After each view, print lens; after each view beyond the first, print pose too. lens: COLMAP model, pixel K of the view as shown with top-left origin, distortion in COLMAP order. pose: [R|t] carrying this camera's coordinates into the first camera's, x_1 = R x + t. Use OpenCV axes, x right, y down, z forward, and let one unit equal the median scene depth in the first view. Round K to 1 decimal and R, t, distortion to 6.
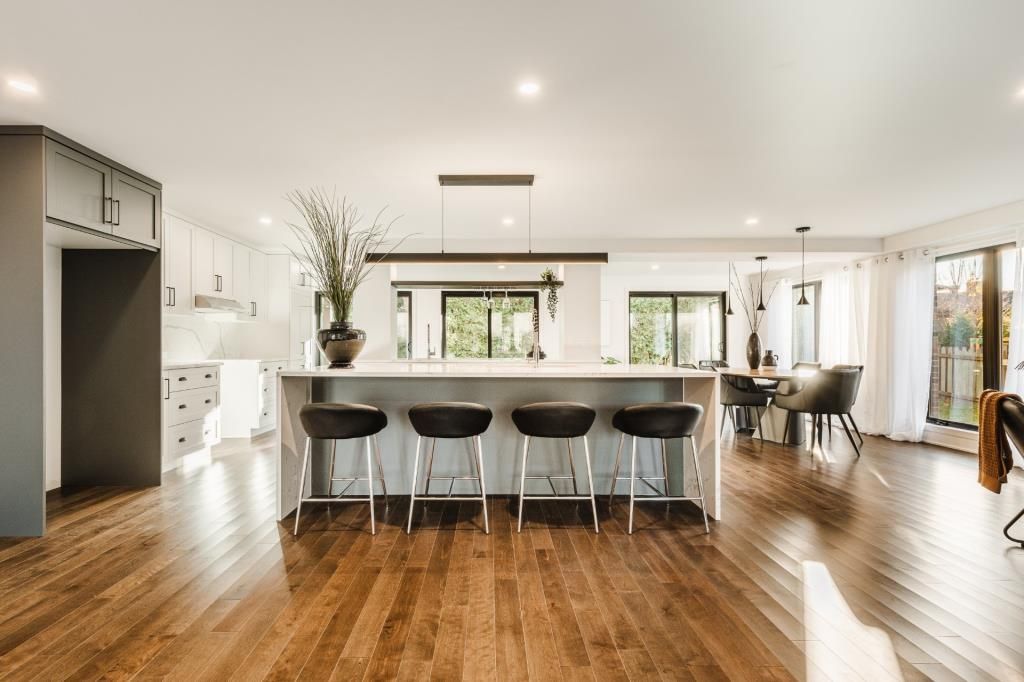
lens RADIAL K [[481.0, 0, 512.0], [0, 481.0, 341.0], [0, 0, 1]] dist [0.001206, -0.010420]
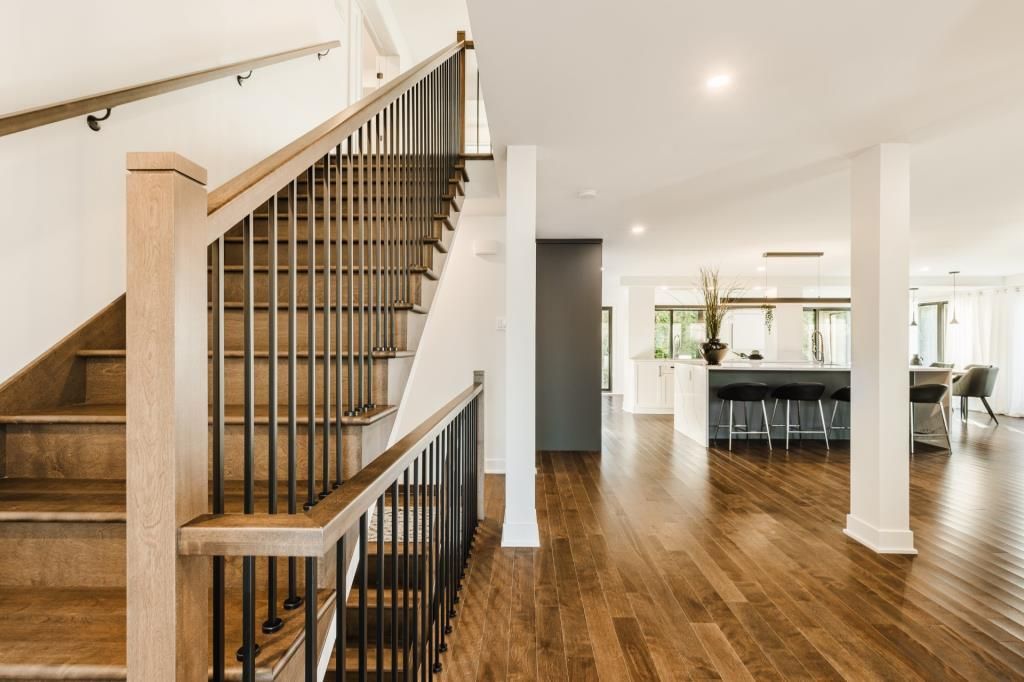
lens RADIAL K [[481.0, 0, 512.0], [0, 481.0, 341.0], [0, 0, 1]] dist [0.001206, -0.010420]
pose [[0.998752, 0.008380, -0.049232, -0.629156], [-0.008249, 0.999962, 0.002859, -0.014235], [0.049254, -0.002449, 0.998783, -0.493683]]
